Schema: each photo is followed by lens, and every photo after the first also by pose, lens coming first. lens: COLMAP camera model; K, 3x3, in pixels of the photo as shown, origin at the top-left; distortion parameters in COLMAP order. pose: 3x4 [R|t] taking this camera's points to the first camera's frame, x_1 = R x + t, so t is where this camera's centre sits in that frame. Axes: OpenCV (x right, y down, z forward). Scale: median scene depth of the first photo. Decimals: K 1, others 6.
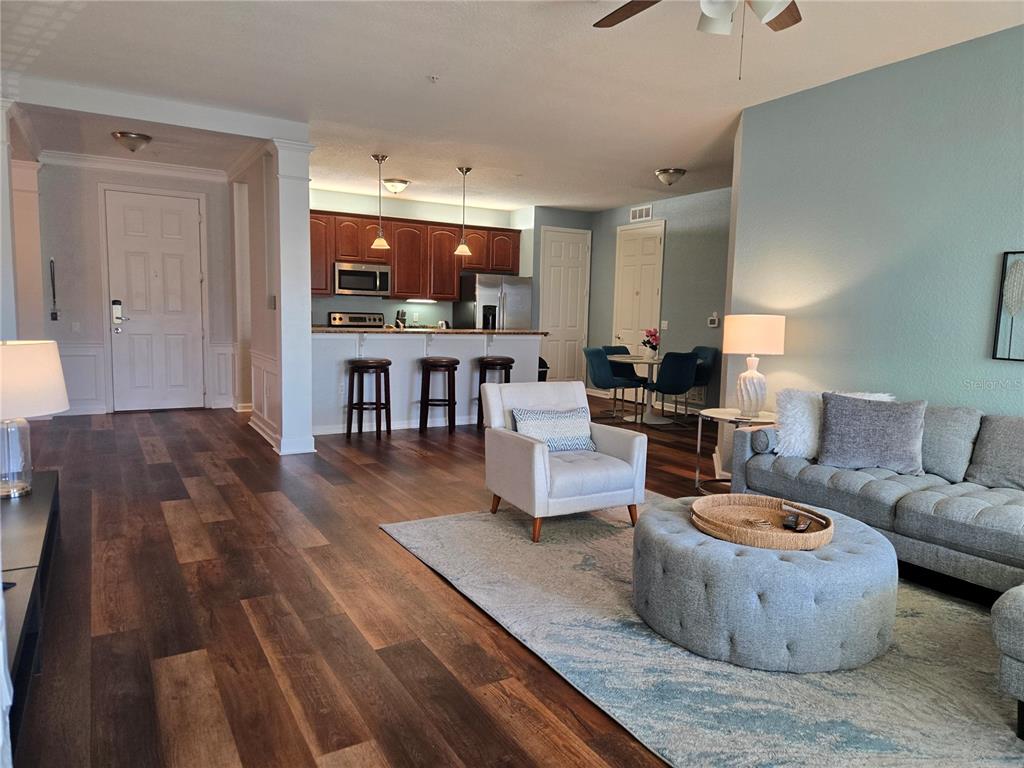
lens RADIAL K [[684.4, 0, 513.9], [0, 684.4, 379.8], [0, 0, 1]] dist [0.077143, -0.064168]
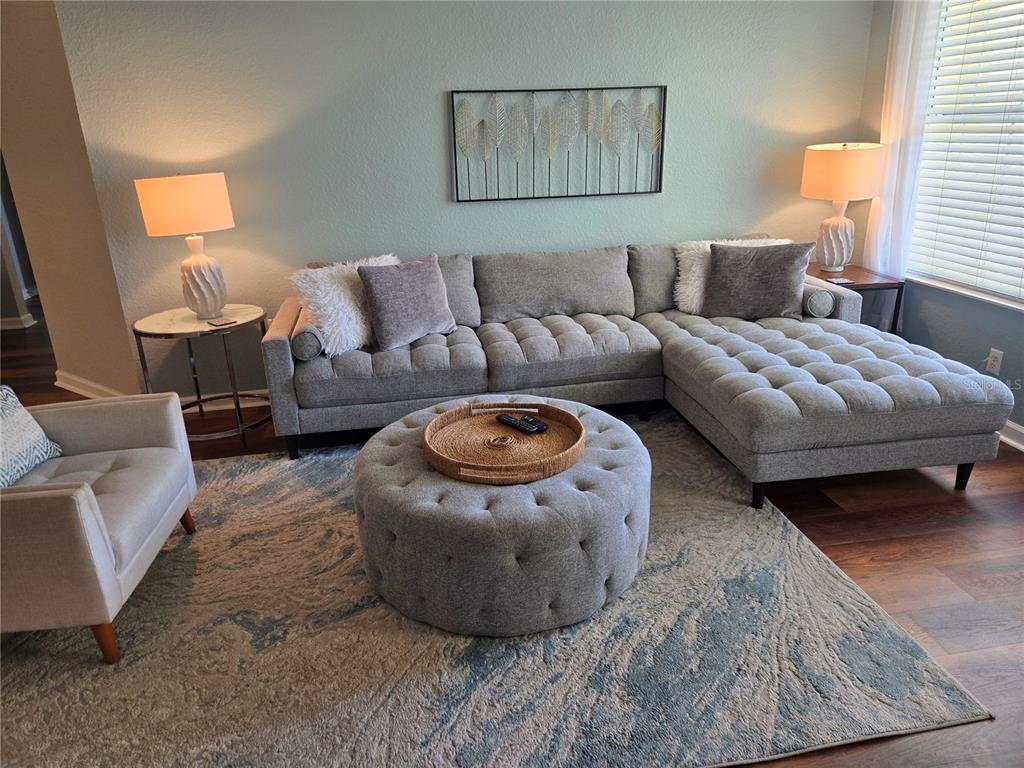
lens RADIAL K [[684.4, 0, 509.0], [0, 684.4, 369.2], [0, 0, 1]] dist [0.077143, -0.064168]
pose [[0.367462, -0.334478, 0.867811, -0.257737], [0.139154, 0.942361, 0.304289, -0.097296], [-0.919570, 0.008945, 0.392825, 0.541543]]
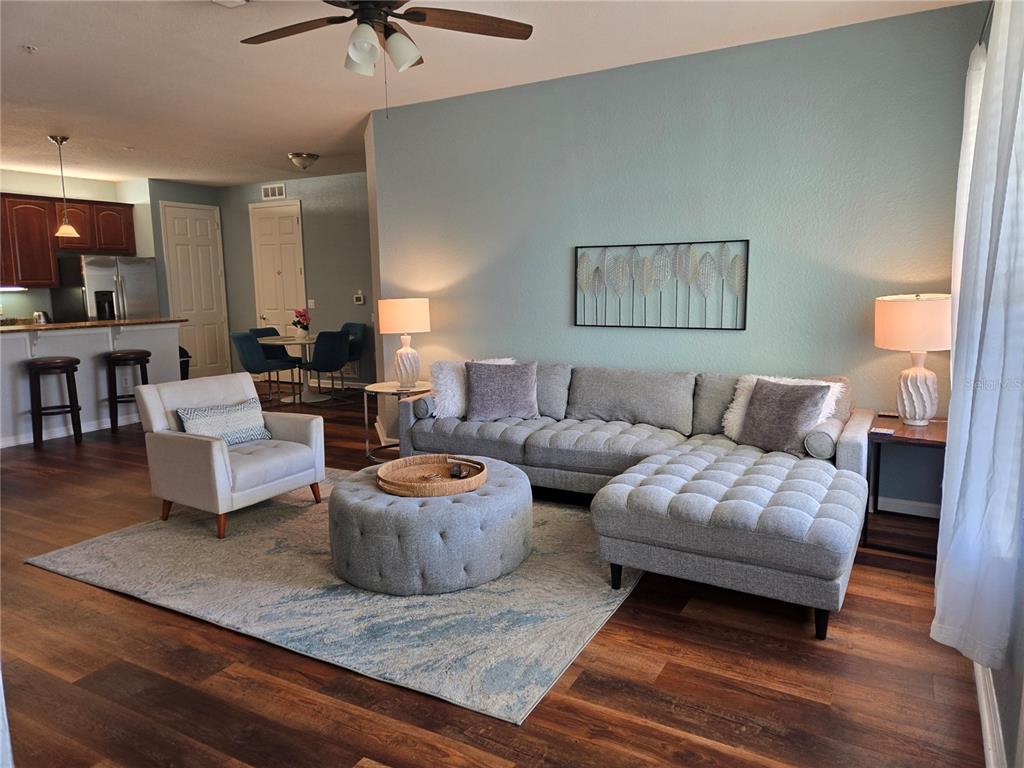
lens RADIAL K [[684.4, 0, 518.7], [0, 684.4, 367.0], [0, 0, 1]] dist [0.077143, -0.064168]
pose [[0.864296, -0.099848, 0.492973, -0.072100], [0.087290, 0.995002, 0.048492, -0.024653], [-0.495351, 0.001120, 0.868692, -0.098530]]
